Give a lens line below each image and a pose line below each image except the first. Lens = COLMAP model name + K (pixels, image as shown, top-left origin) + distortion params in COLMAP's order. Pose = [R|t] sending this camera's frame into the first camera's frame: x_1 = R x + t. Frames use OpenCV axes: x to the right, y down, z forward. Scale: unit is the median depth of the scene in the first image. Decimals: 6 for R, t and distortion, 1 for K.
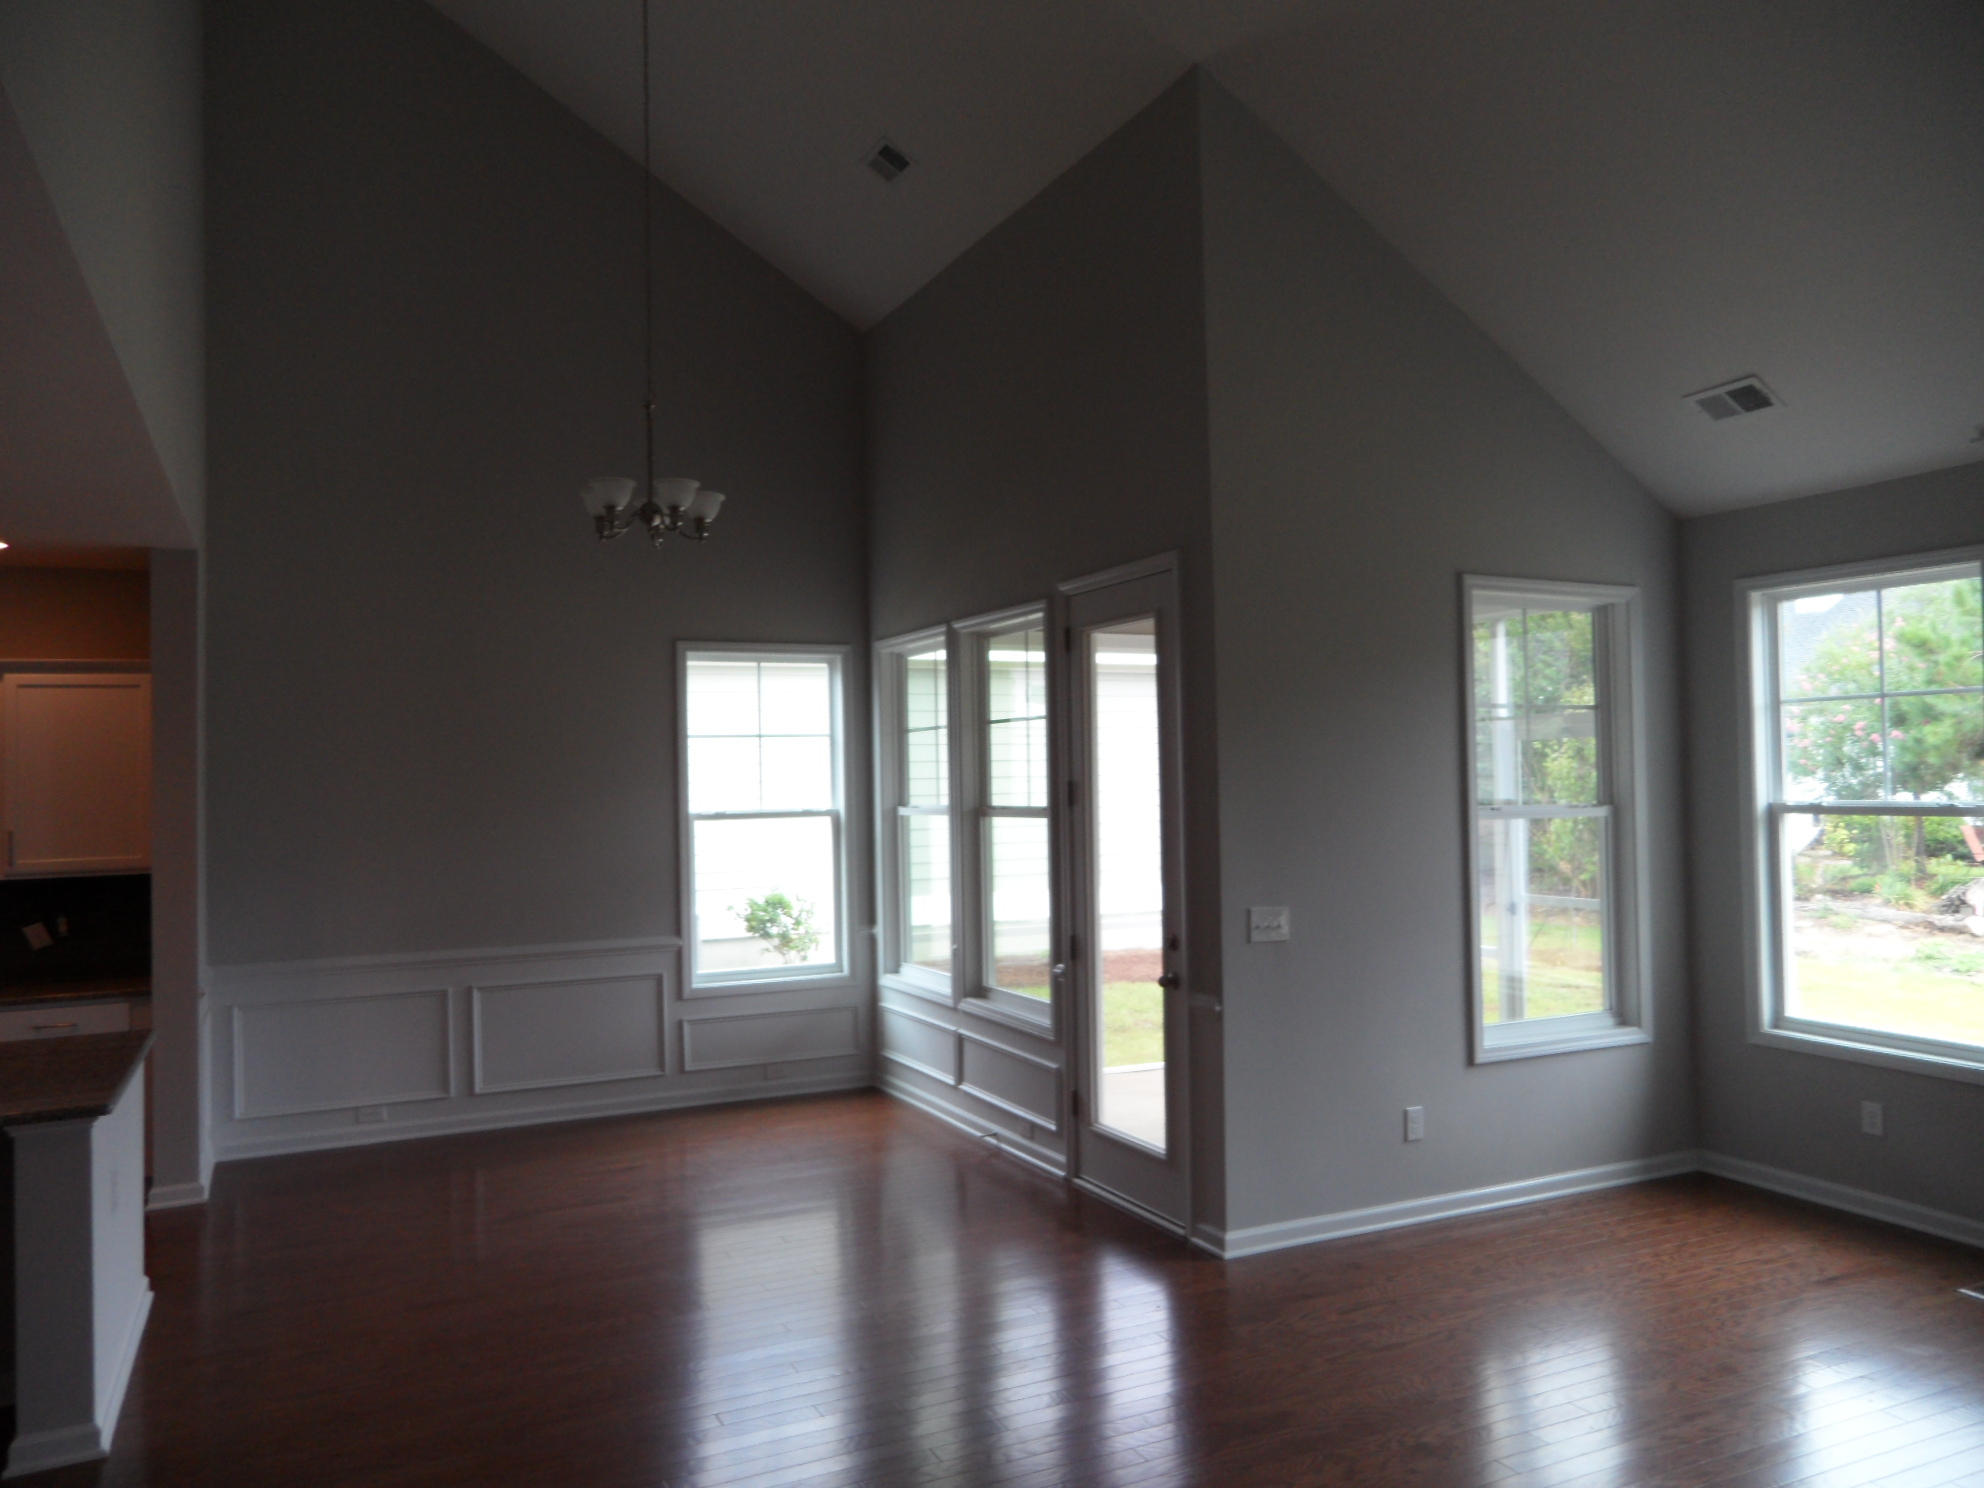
lens RADIAL K [[1428.1, 0, 954.7], [0, 1428.1, 724.0], [0, 0, 1]] dist [-0.026889, 0.036019]
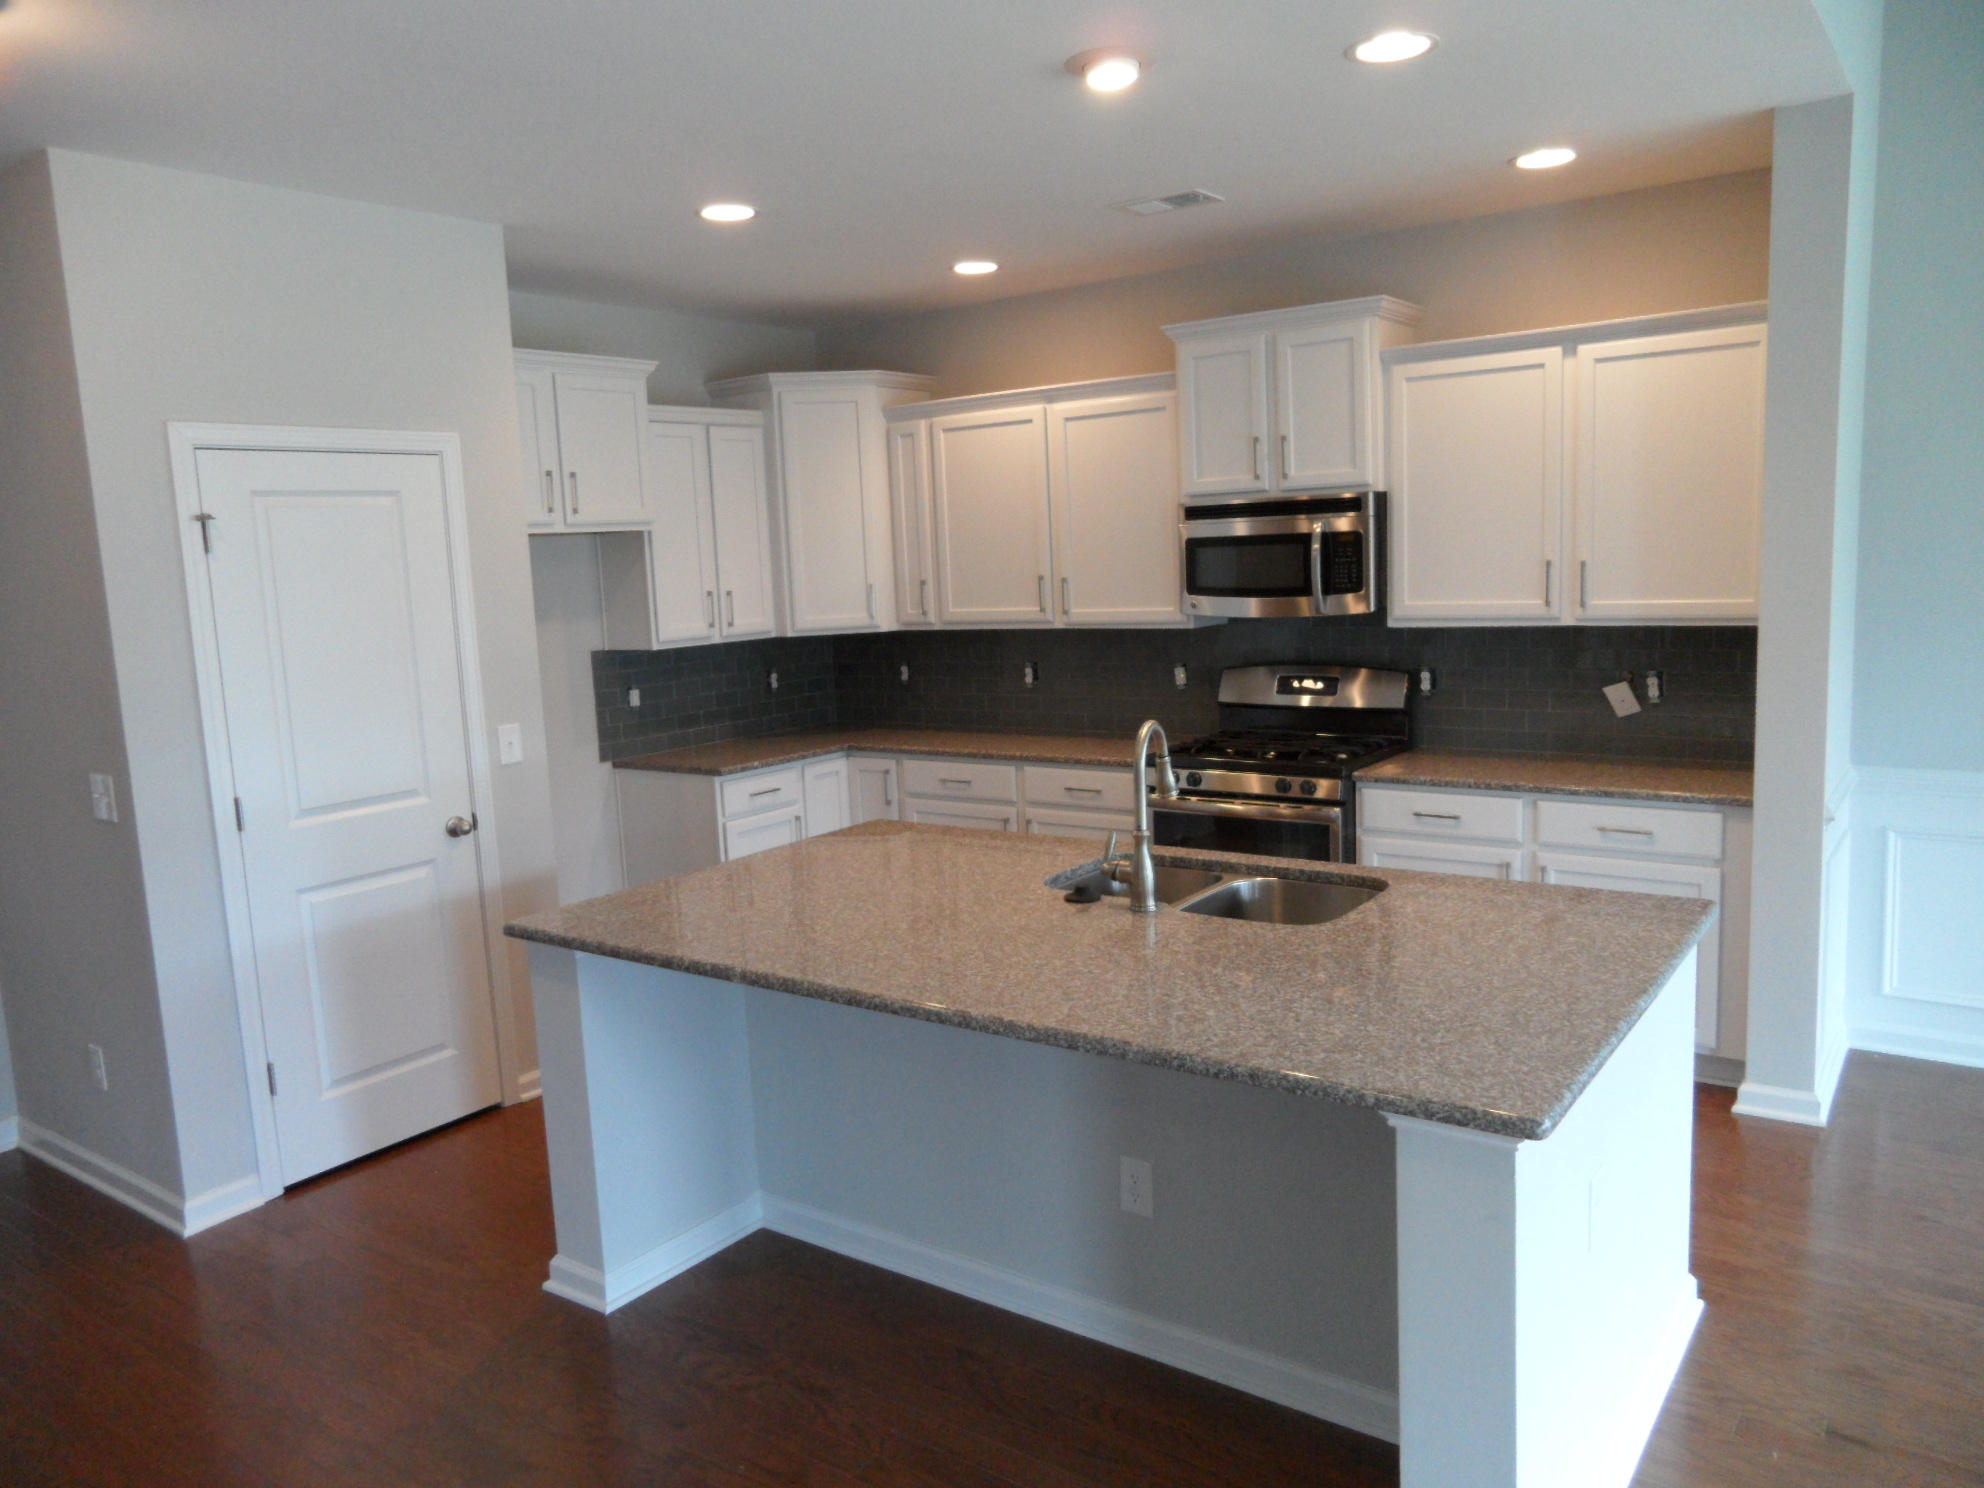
lens RADIAL K [[1428.1, 0, 989.7], [0, 1428.1, 734.7], [0, 0, 1]] dist [-0.026889, 0.036019]
pose [[0.485239, 0.119626, -0.866160, -0.146089], [0.065691, 0.982810, 0.172538, 0.014392], [0.871911, -0.140621, 0.469039, 0.337133]]
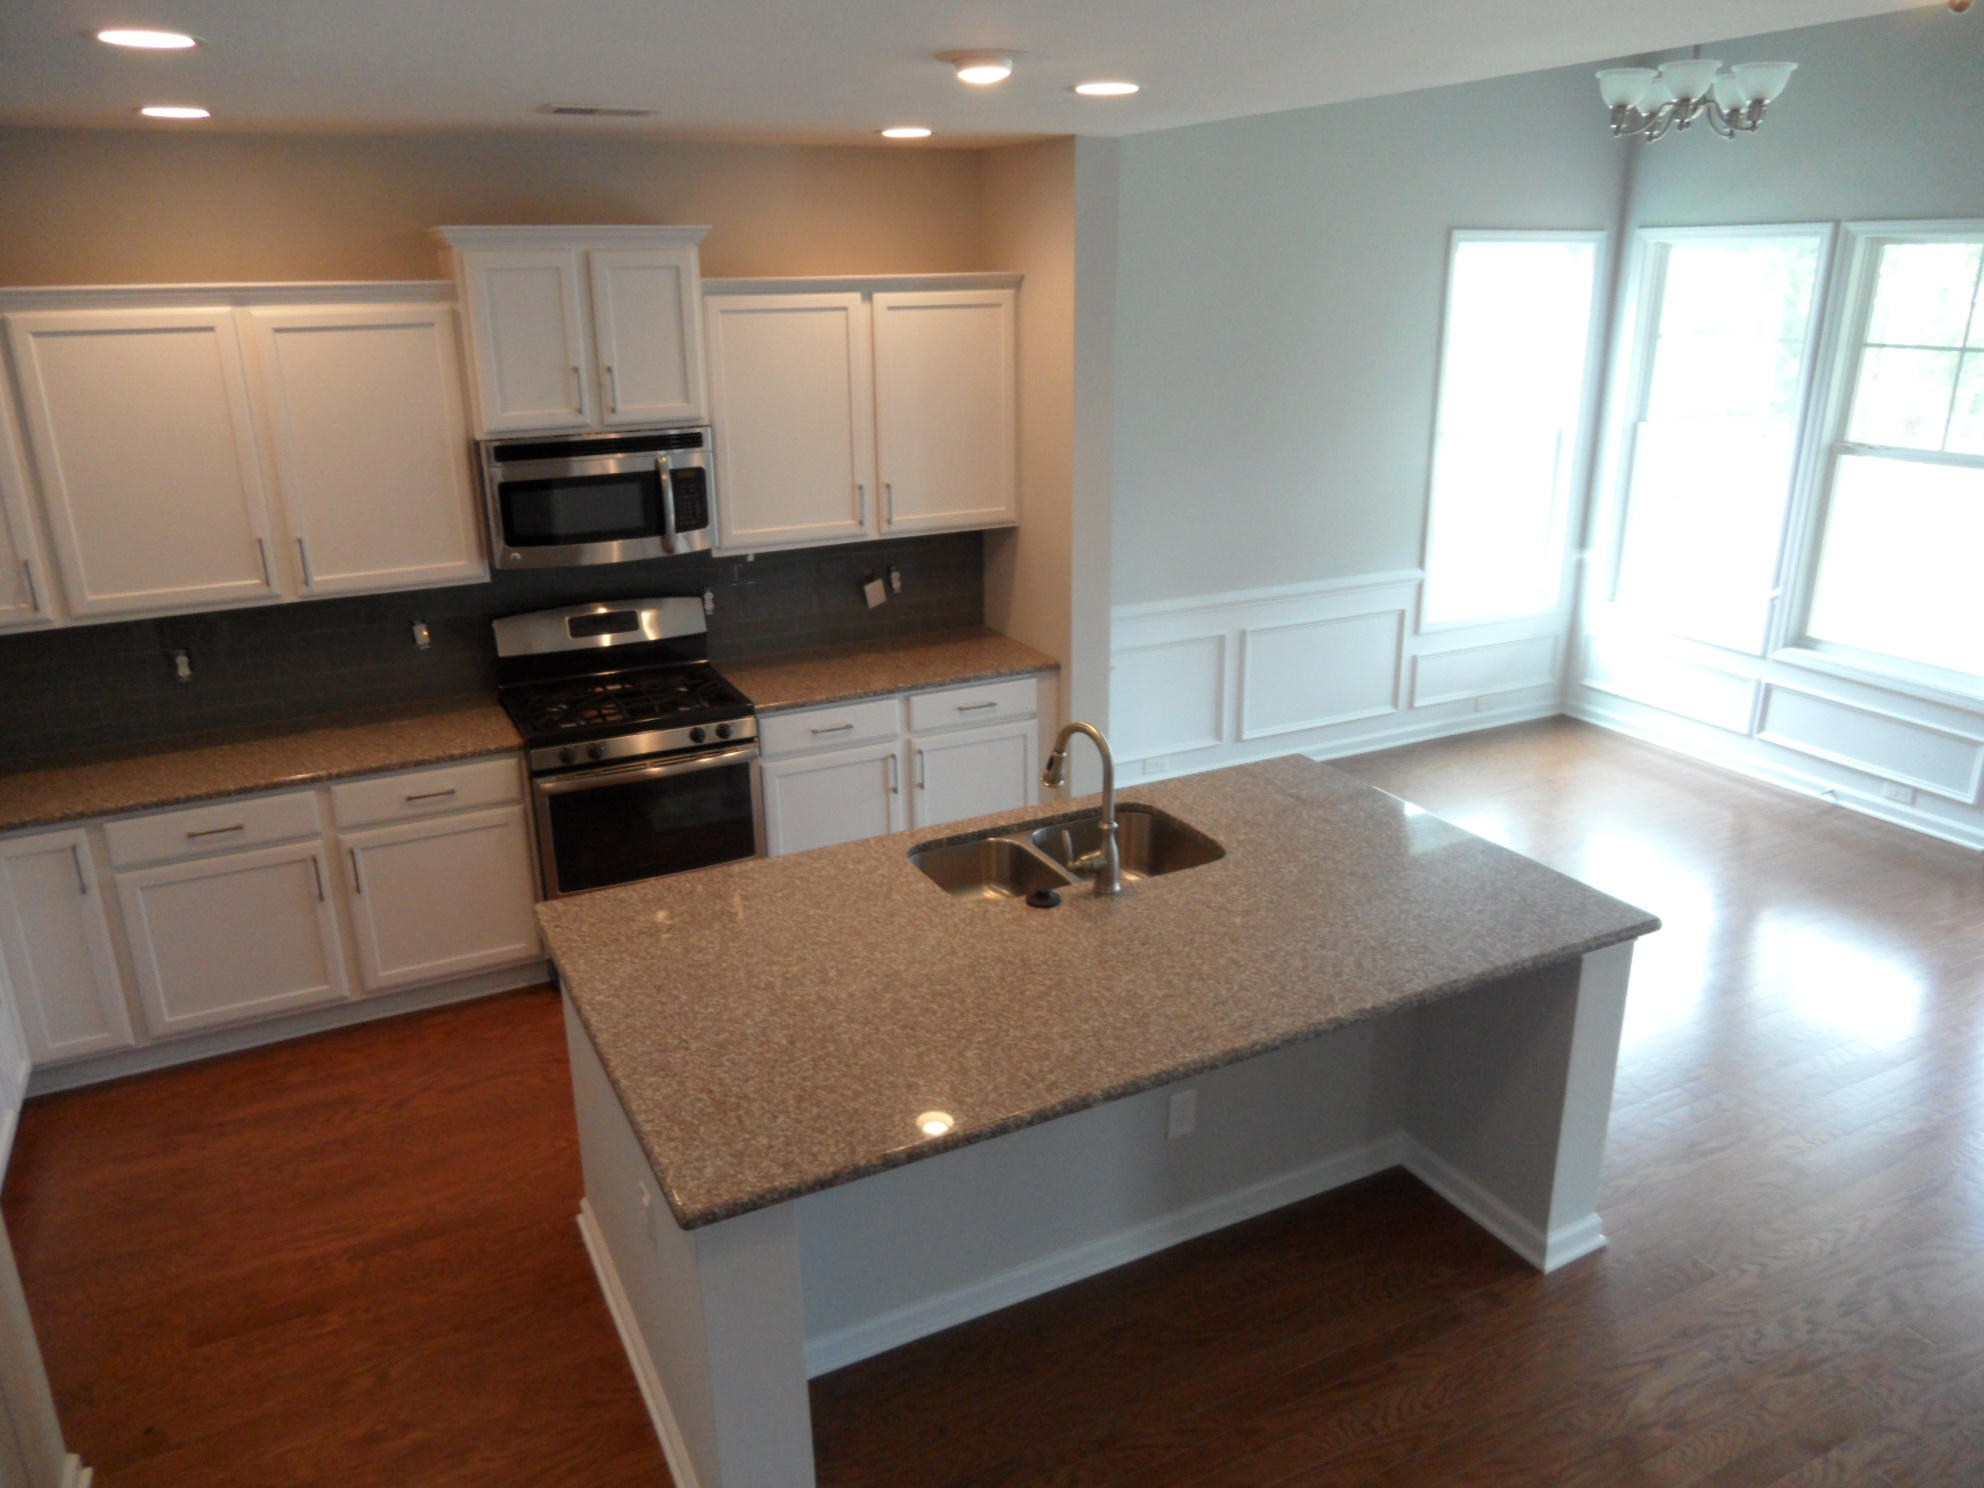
lens RADIAL K [[1428.1, 0, 986.8], [0, 1428.1, 725.7], [0, 0, 1]] dist [-0.026889, 0.036019]
pose [[0.999265, 0.002423, 0.038256, -0.586660], [-0.015464, 0.938676, 0.344453, -0.078898], [-0.035076, -0.344792, 0.938024, 0.127723]]
